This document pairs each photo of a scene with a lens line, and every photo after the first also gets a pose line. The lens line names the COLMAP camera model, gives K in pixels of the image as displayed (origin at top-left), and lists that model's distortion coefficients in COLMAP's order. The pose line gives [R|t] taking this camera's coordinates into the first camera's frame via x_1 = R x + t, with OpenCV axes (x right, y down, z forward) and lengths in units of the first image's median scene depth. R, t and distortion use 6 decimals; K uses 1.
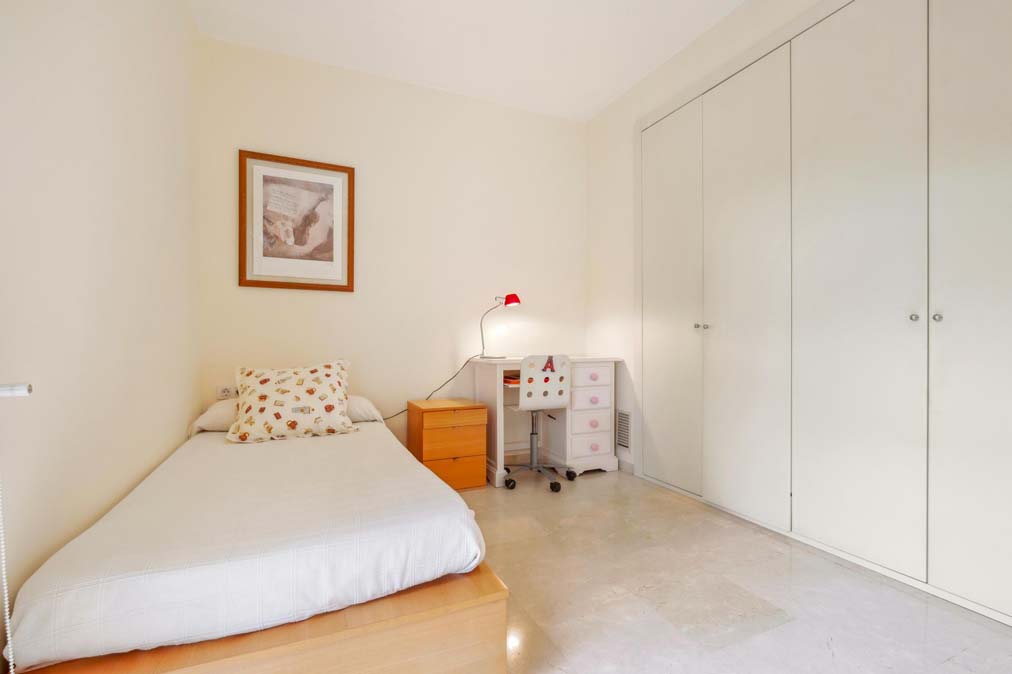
lens RADIAL K [[452.5, 0, 506.0], [0, 452.5, 337.0], [0, 0, 1]] dist [0.001369, 0.000076]
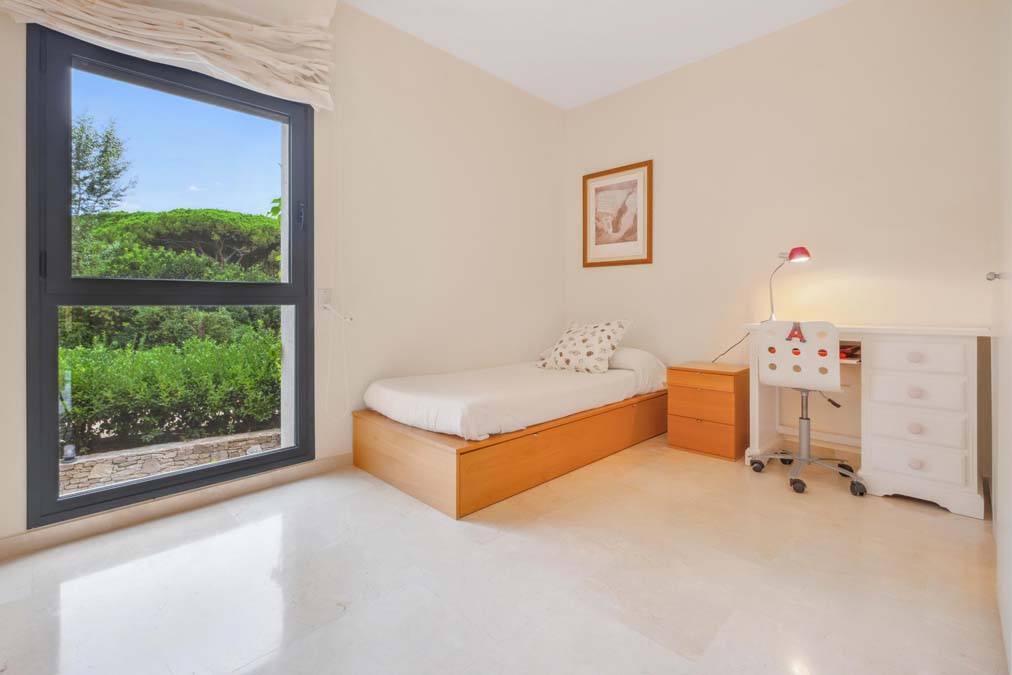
lens RADIAL K [[459.3, 0, 508.7], [0, 459.3, 292.3], [0, 0, 1]] dist [0.001985, 0.000281]
pose [[0.353656, -0.028776, -0.934933, 0.686278], [0.011784, 0.999584, -0.026308, 0.004097], [0.935301, -0.001713, 0.353849, 0.229000]]
